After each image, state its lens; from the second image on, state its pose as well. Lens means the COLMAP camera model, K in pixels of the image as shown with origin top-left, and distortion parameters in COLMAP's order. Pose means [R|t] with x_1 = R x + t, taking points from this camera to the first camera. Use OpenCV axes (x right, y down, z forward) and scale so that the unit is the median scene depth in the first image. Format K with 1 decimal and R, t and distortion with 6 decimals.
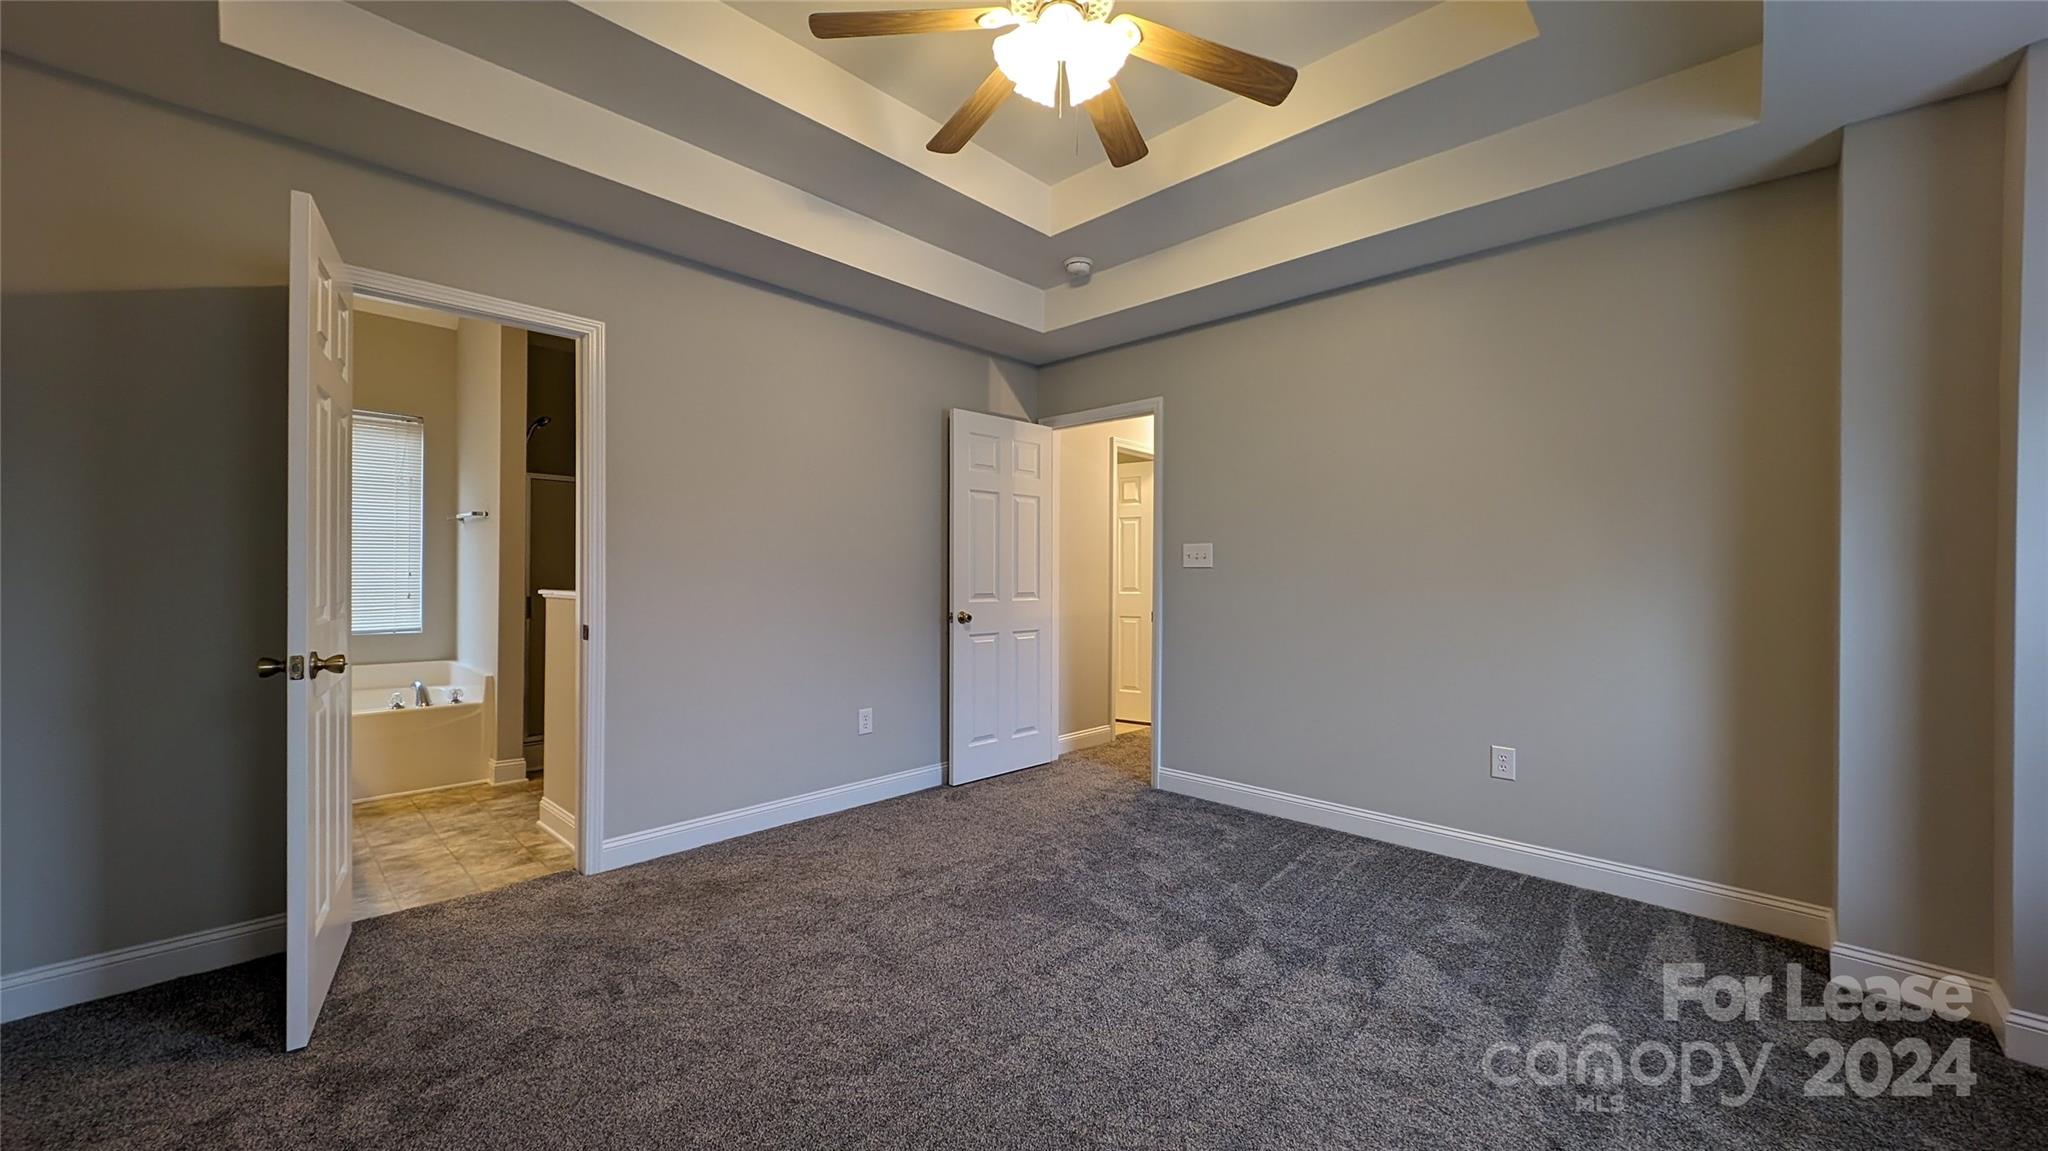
lens RADIAL K [[760.2, 0, 1027.9], [0, 760.2, 574.7], [0, 0, 1]] dist [0.012519, -0.006473]
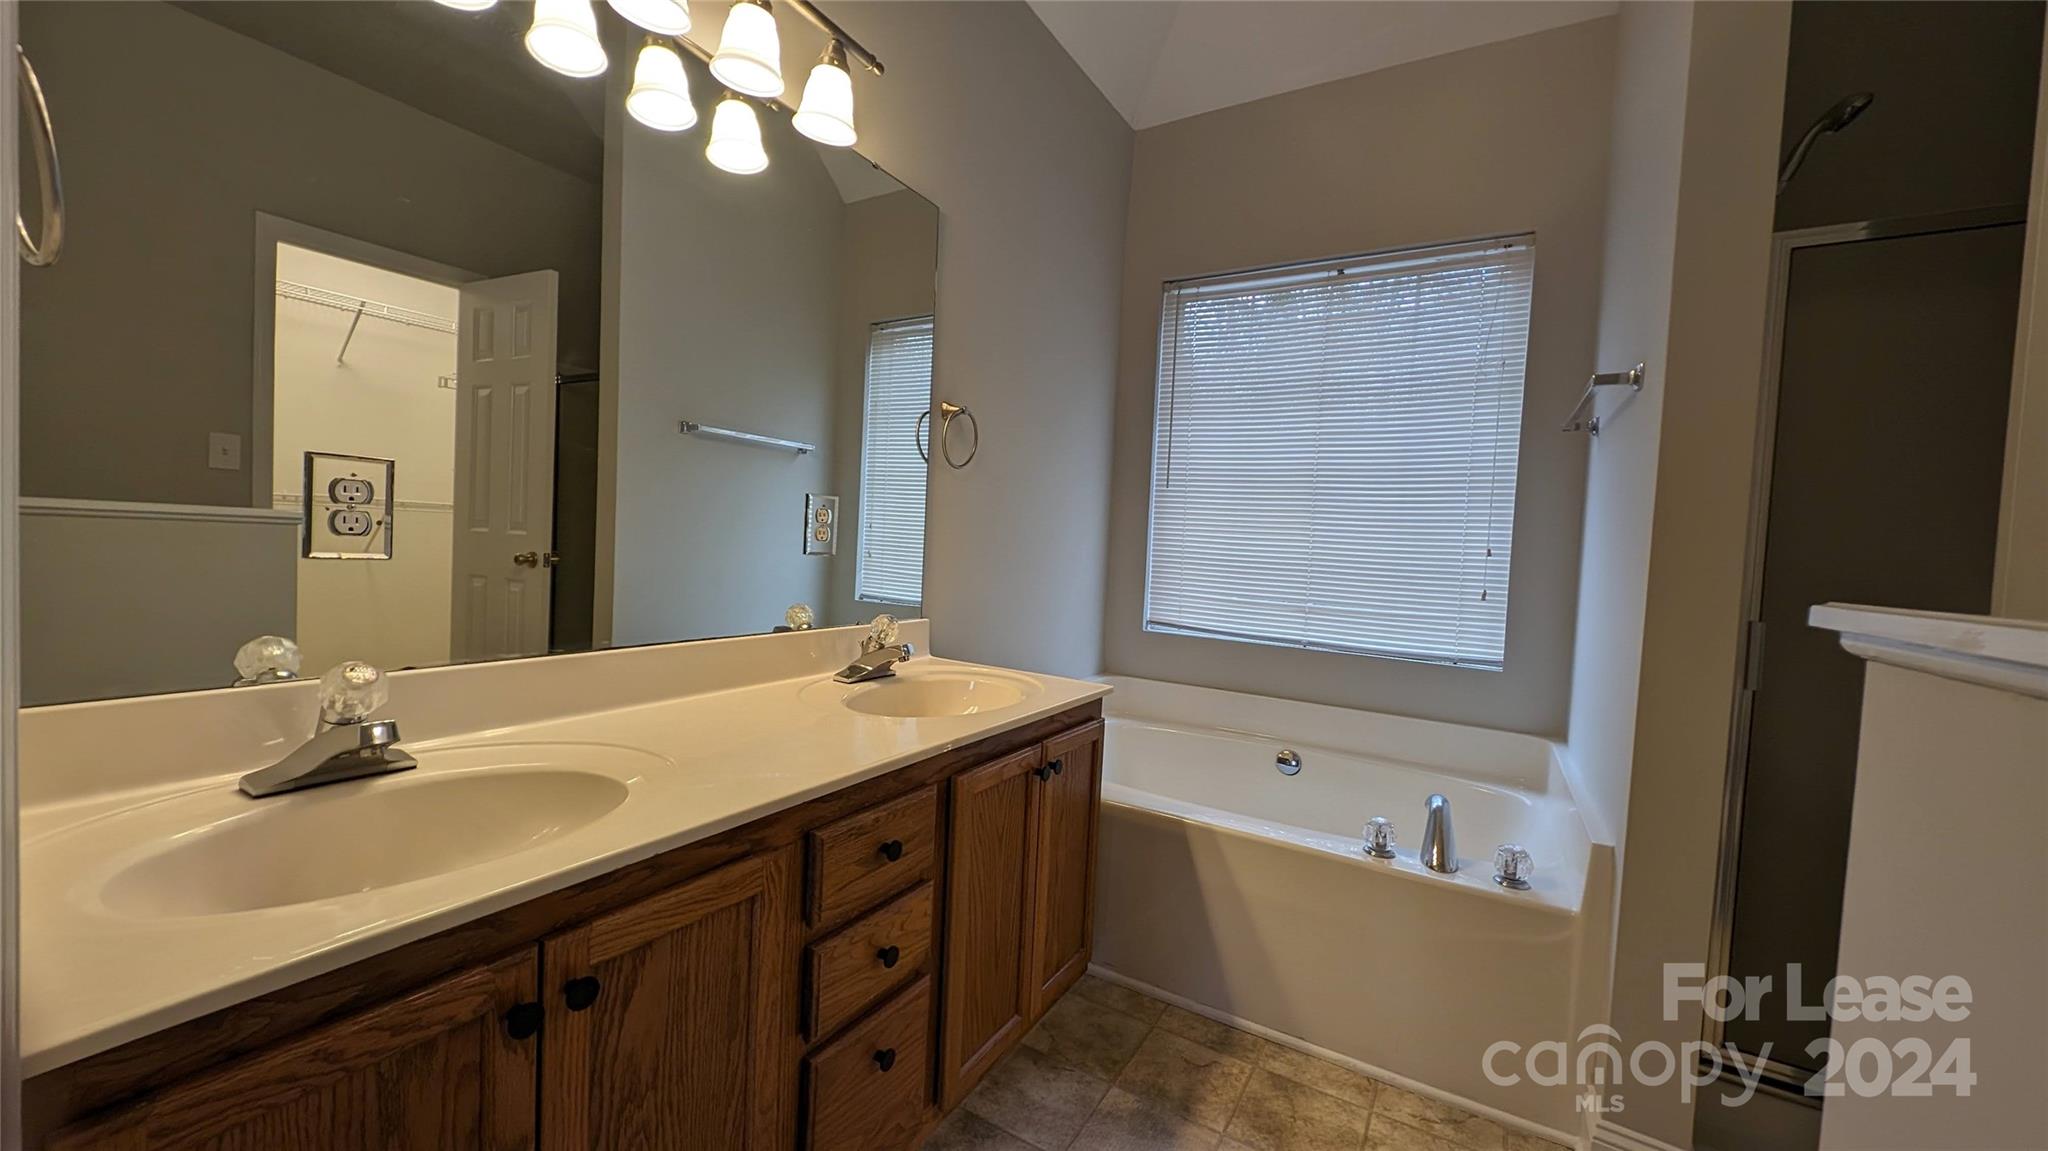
lens RADIAL K [[760.2, 0, 1027.9], [0, 760.2, 574.7], [0, 0, 1]] dist [0.012519, -0.006473]
pose [[0.220878, 0.039656, -0.974495, -0.434371], [-0.043438, 0.998582, 0.030791, 0.013377], [0.974334, 0.035529, 0.222287, 0.670410]]
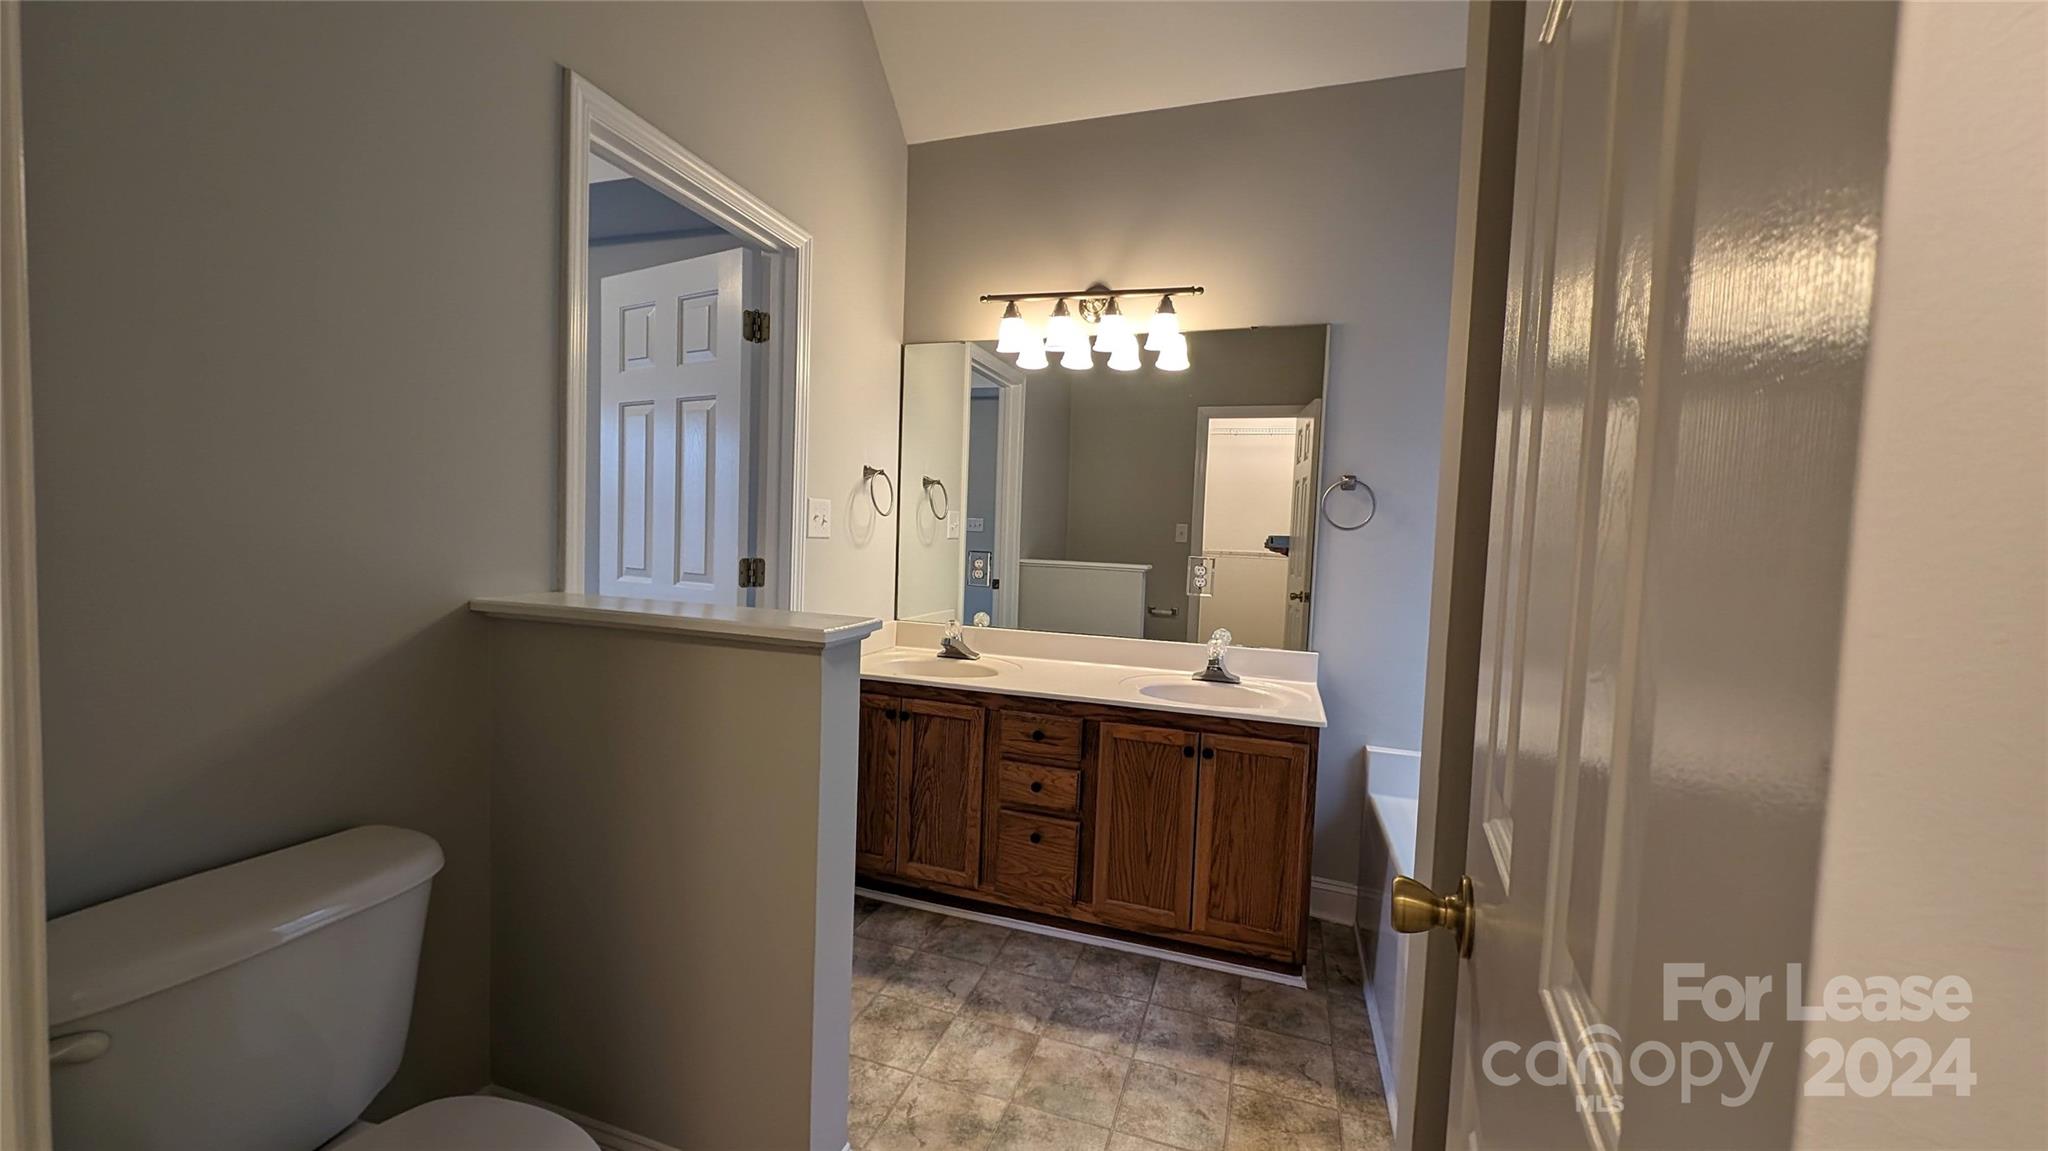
lens RADIAL K [[760.2, 0, 1027.9], [0, 760.2, 574.7], [0, 0, 1]] dist [0.012519, -0.006473]
pose [[-0.902065, -0.022621, -0.431008, -0.453513], [-0.048559, 0.997604, 0.049271, -0.021295], [0.428861, 0.065375, -0.901002, 1.153726]]
